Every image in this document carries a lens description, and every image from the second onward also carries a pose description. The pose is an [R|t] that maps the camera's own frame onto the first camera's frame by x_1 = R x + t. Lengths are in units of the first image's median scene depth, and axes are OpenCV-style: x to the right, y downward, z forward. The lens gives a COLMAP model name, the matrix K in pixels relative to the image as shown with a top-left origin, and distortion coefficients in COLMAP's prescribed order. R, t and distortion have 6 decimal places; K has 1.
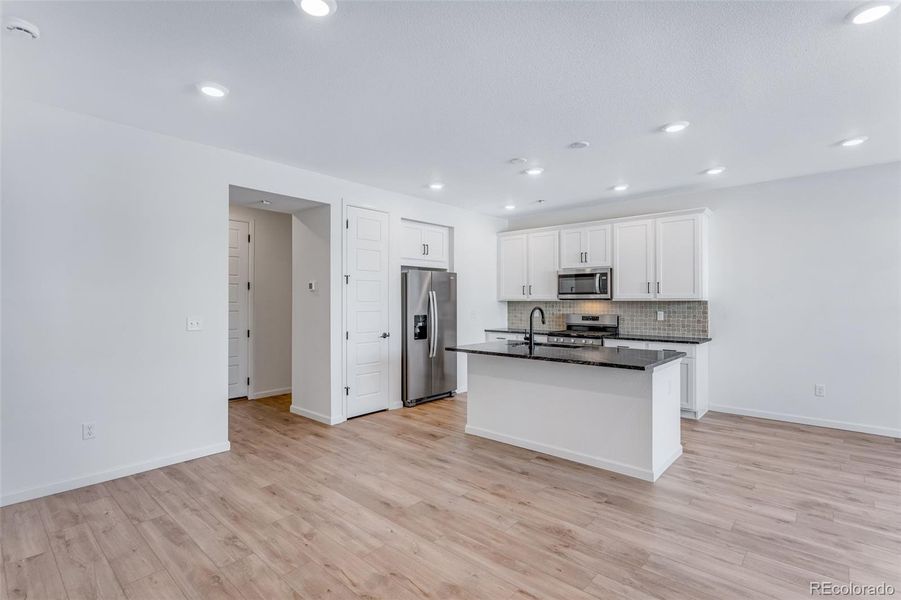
lens RADIAL K [[435.0, 0, 450.5], [0, 435.0, 300.0], [0, 0, 1]] dist [0.003274, 0.000362]
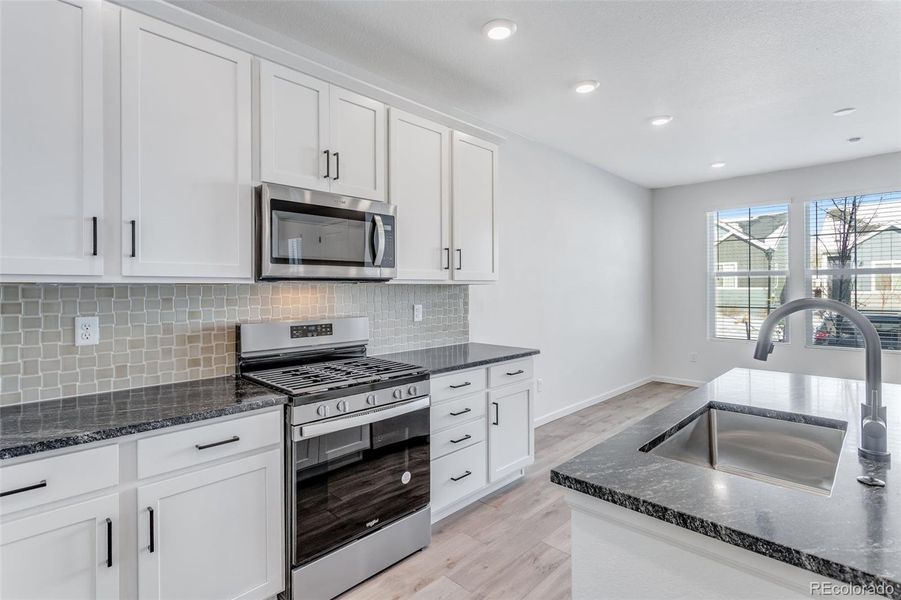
lens RADIAL K [[447.0, 0, 436.1], [0, 447.0, 286.9], [0, 0, 1]] dist [0.000472, 0.000483]
pose [[0.051309, 0.003570, 0.998676, -0.070117], [0.003811, 0.999986, -0.003771, 0.006891], [-0.998676, 0.003999, 0.051294, 0.981140]]
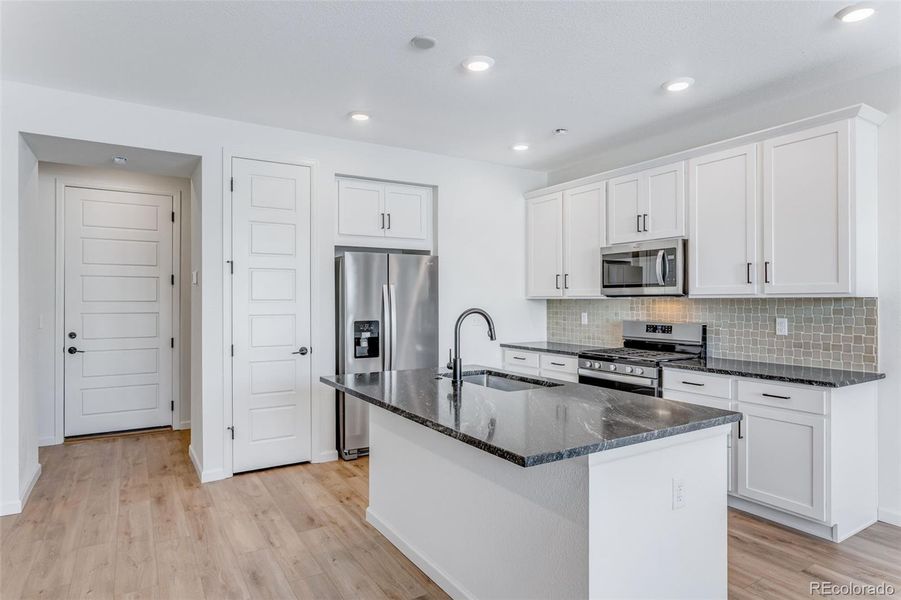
lens RADIAL K [[527.1, 0, 453.2], [0, 527.1, 300.9], [0, 0, 1]] dist [-0.005211, 0.000955]
pose [[0.958964, -0.001325, -0.283524, 0.290491], [0.002028, 0.999996, 0.002188, 0.003346], [0.283520, -0.002673, 0.958963, 0.285223]]
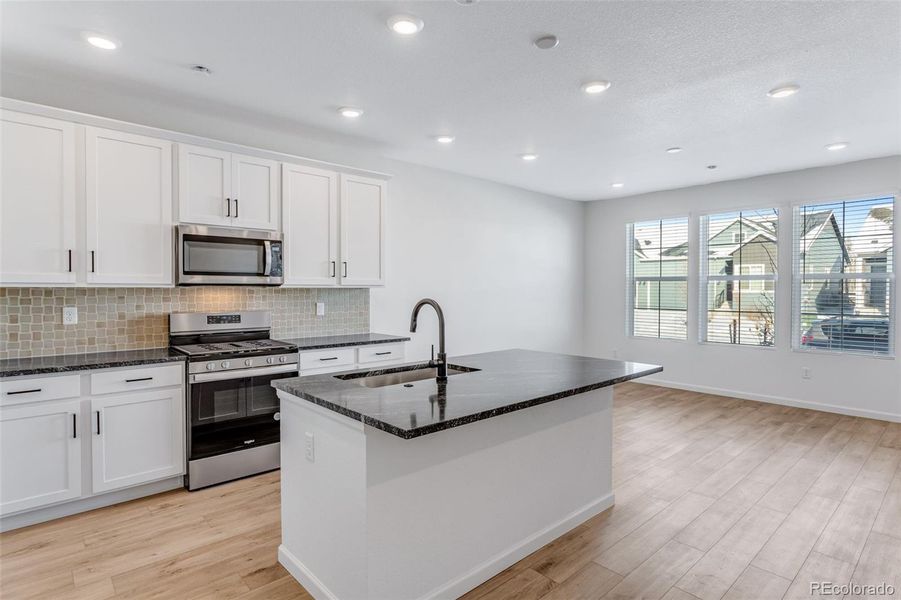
lens RADIAL K [[471.4, 0, 445.2], [0, 471.4, 295.9], [0, 0, 1]] dist [-0.002241, -0.000422]
pose [[0.101401, -0.012586, 0.994766, -0.279724], [-0.002337, 0.999914, 0.012890, 0.004323], [-0.994843, -0.003632, 0.101363, 0.740510]]
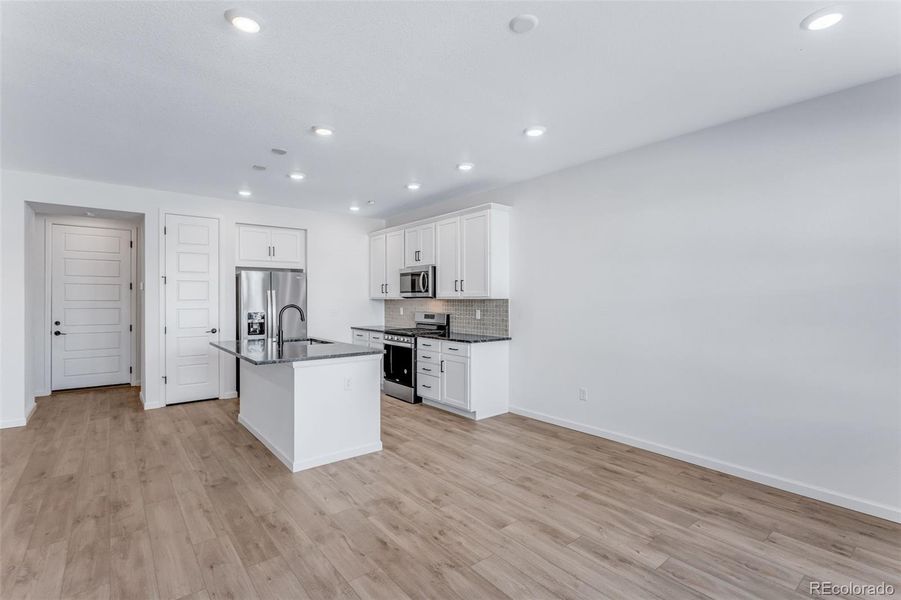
lens RADIAL K [[435.0, 0, 450.5], [0, 435.0, 300.0], [0, 0, 1]] dist [0.003274, 0.000362]
pose [[0.985126, -0.000429, -0.171831, 0.609670], [0.000798, 0.999998, 0.002078, 0.001934], [0.171829, -0.002184, 0.985124, 0.022604]]
